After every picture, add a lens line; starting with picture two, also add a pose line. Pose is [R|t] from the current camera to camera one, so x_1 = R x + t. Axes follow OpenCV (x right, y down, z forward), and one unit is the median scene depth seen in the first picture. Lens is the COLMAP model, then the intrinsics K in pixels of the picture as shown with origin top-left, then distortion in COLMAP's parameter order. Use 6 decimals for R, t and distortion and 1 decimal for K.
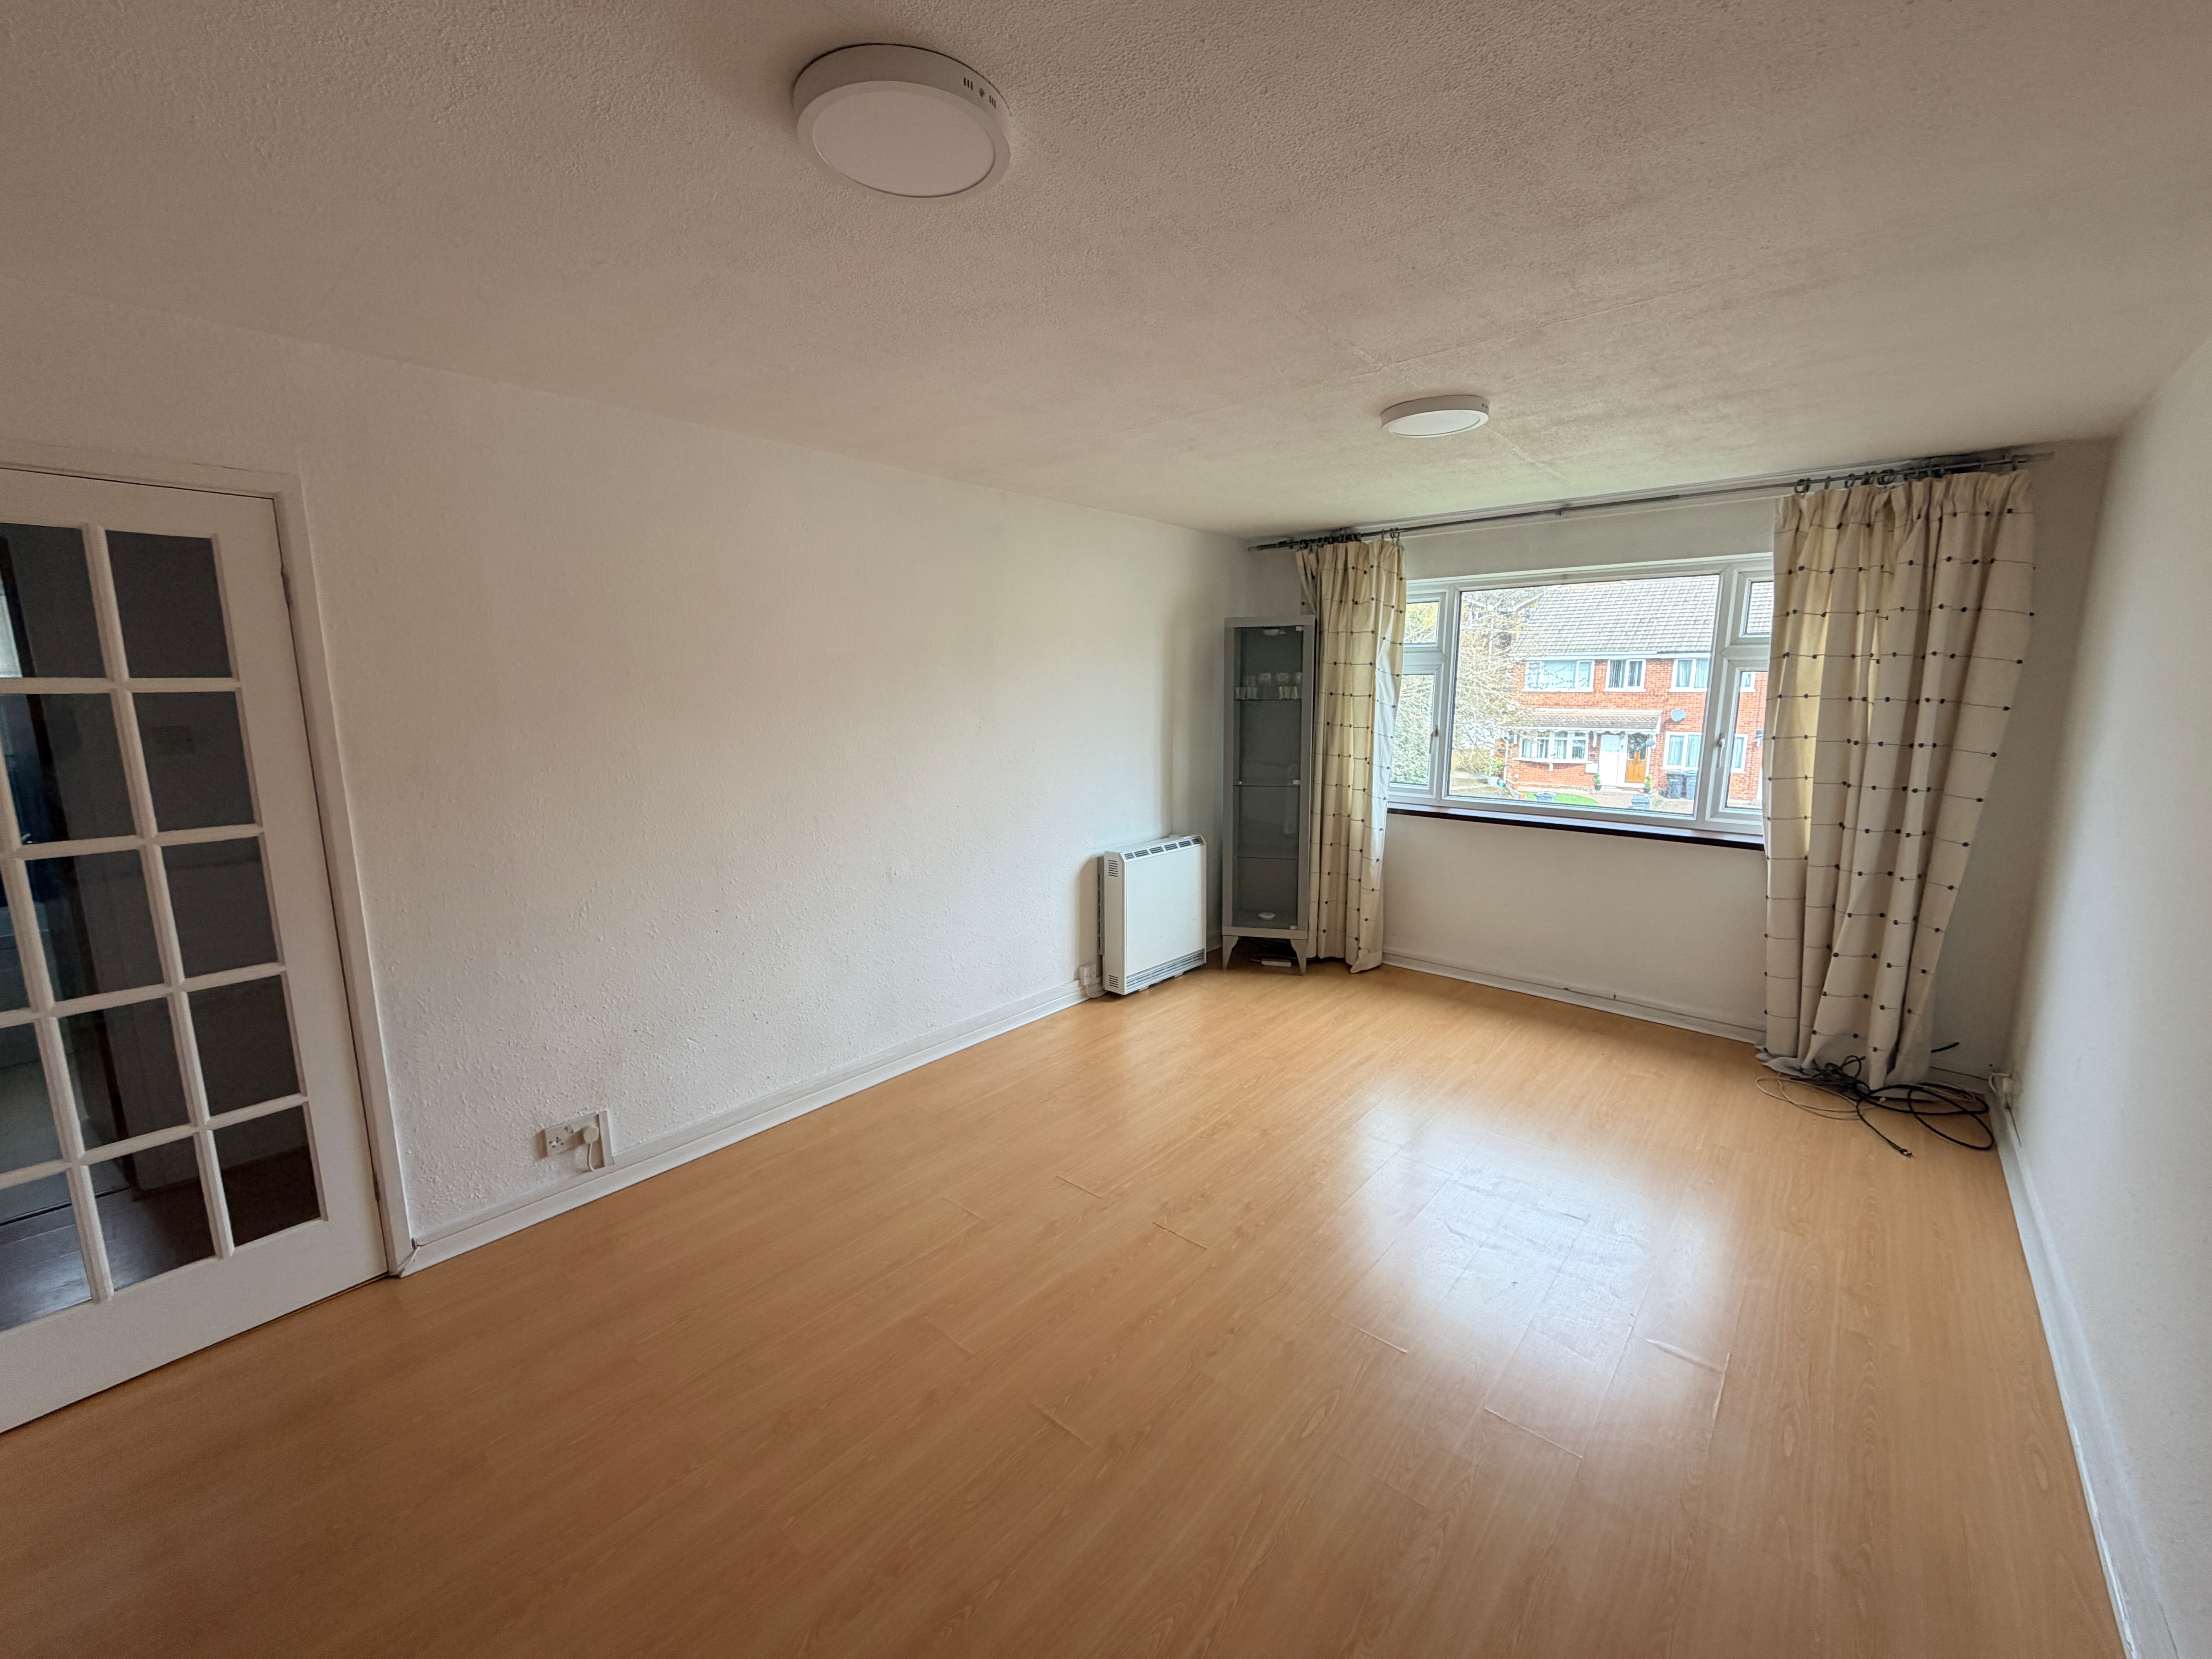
lens RADIAL K [[884.7, 0, 1098.2], [0, 884.7, 830.2], [0, 0, 1]] dist [-0.000912, -0.000393]
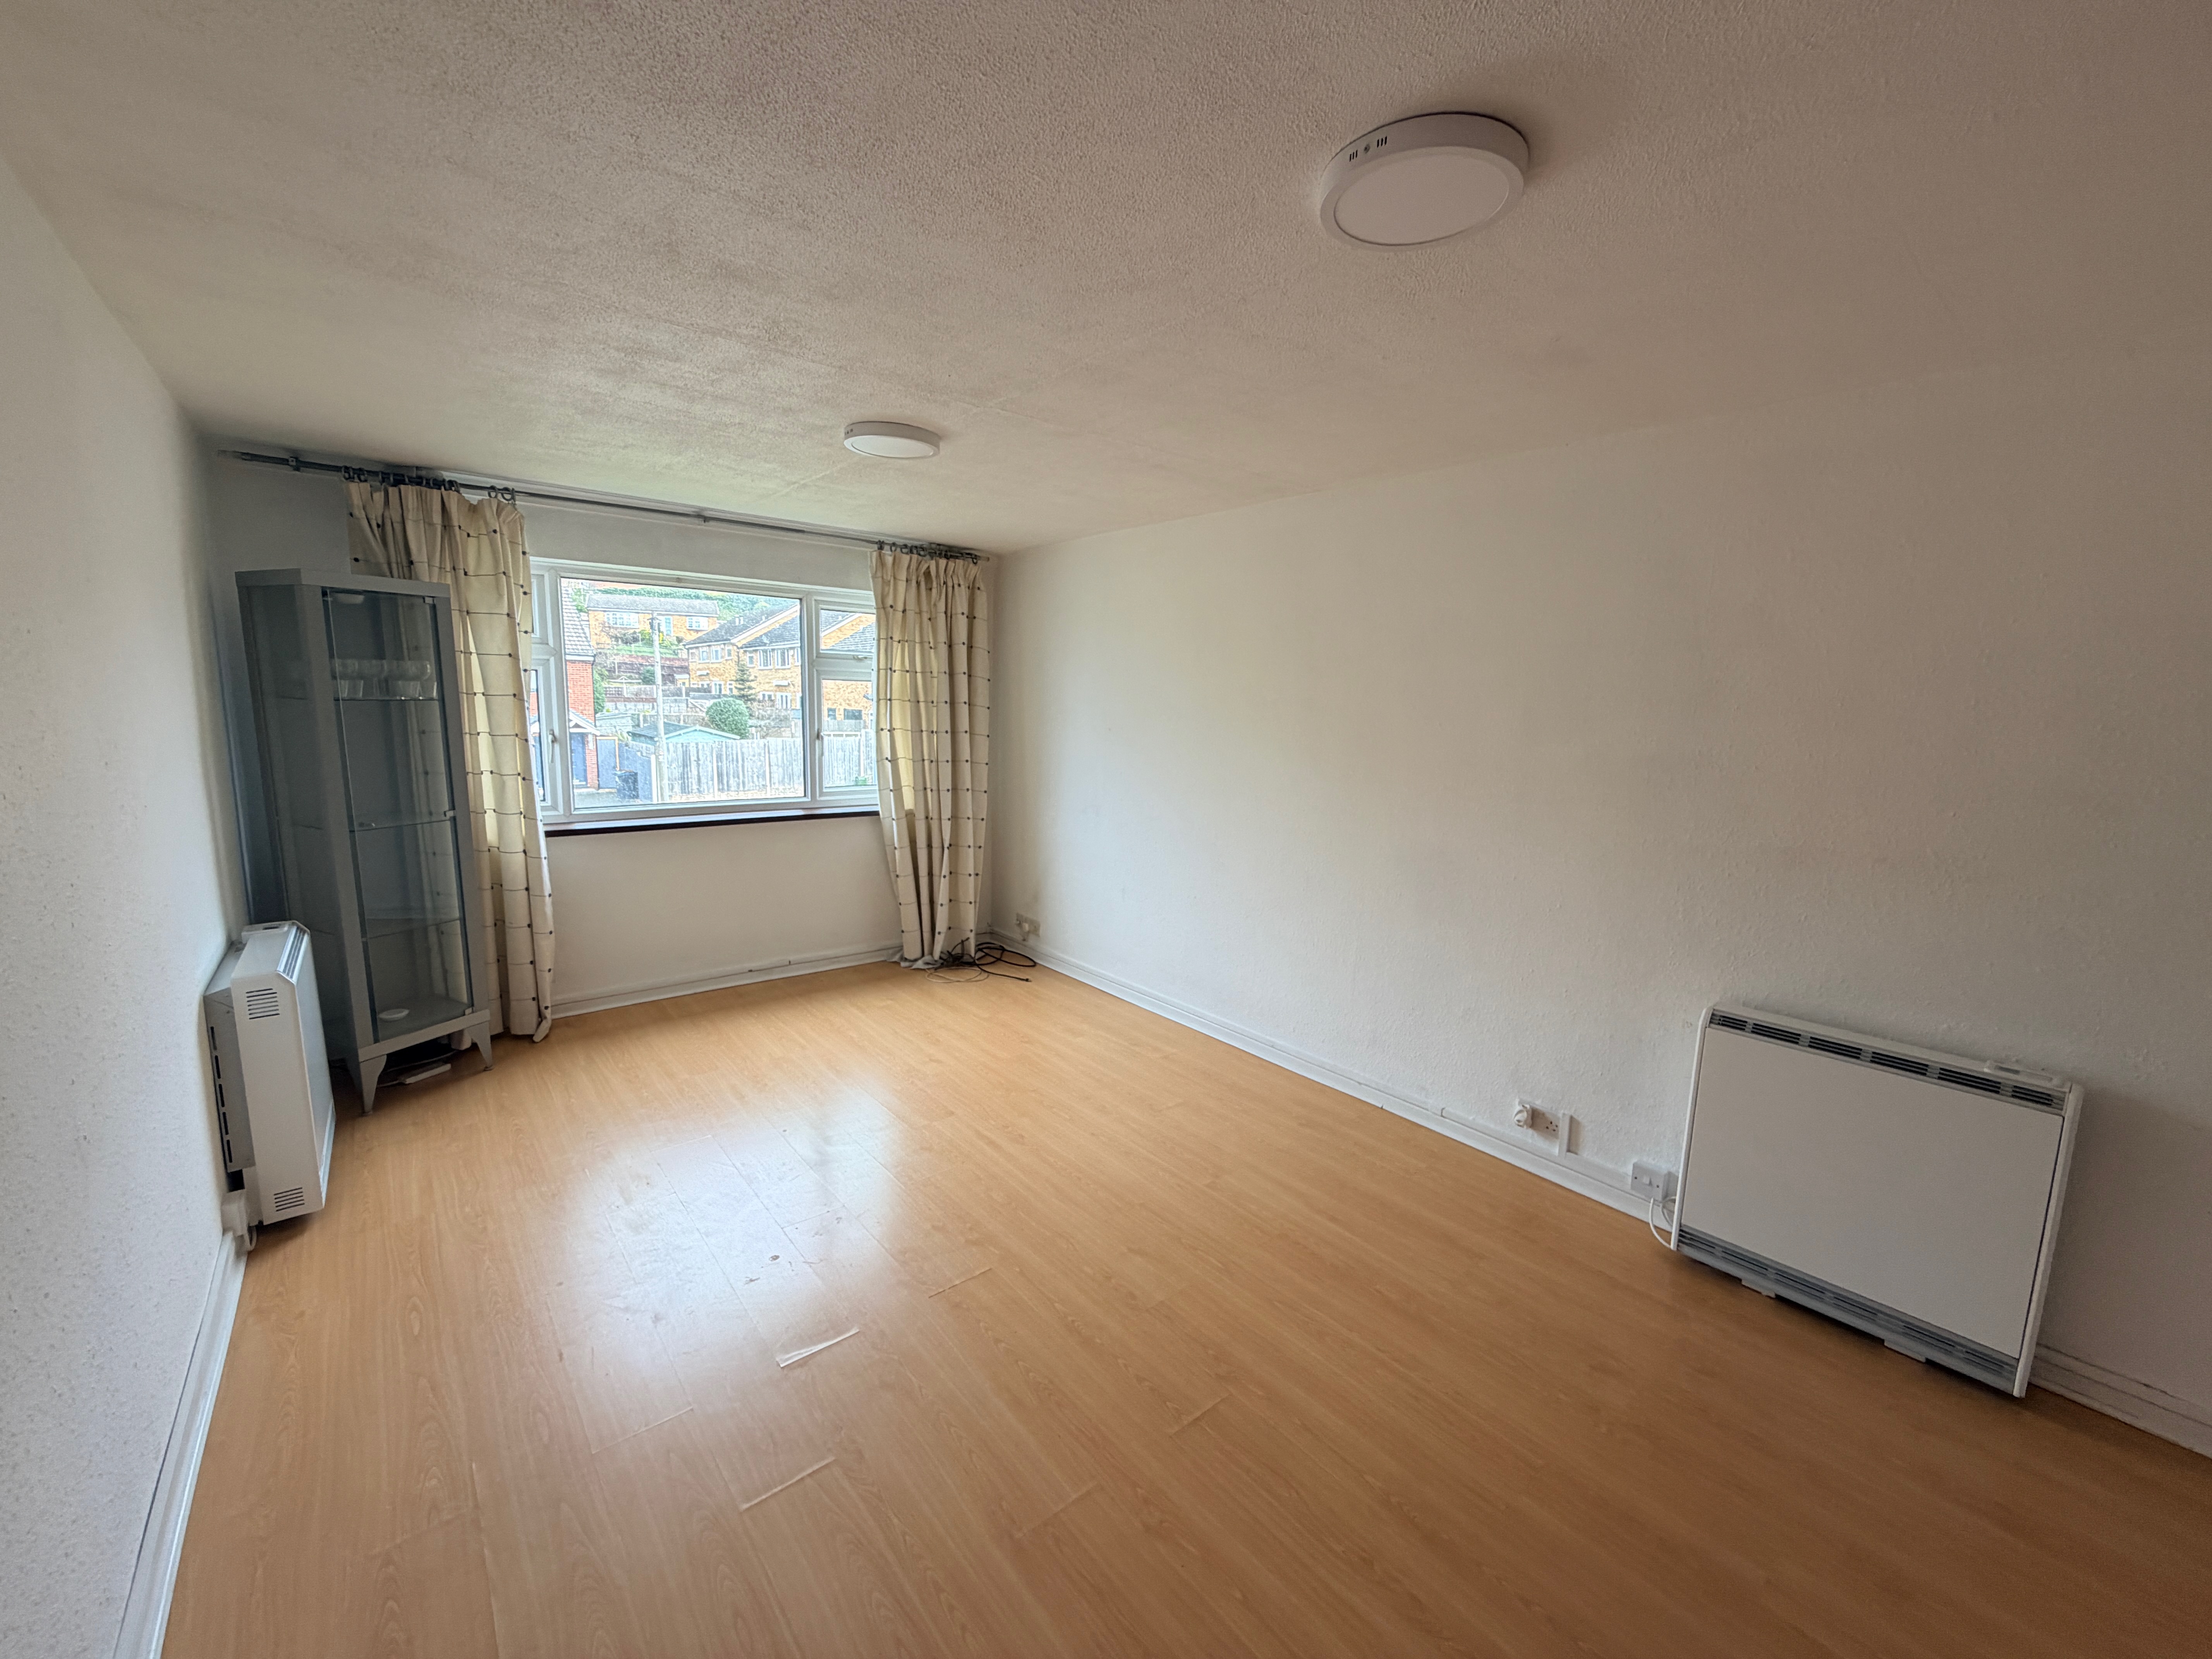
lens RADIAL K [[884.7, 0, 1098.2], [0, 884.7, 830.2], [0, 0, 1]] dist [-0.000912, -0.000393]
pose [[0.160459, -0.140518, 0.976989, -0.476873], [0.136464, 0.983467, 0.119037, -0.065206], [-0.977563, 0.114223, 0.176982, 0.422482]]
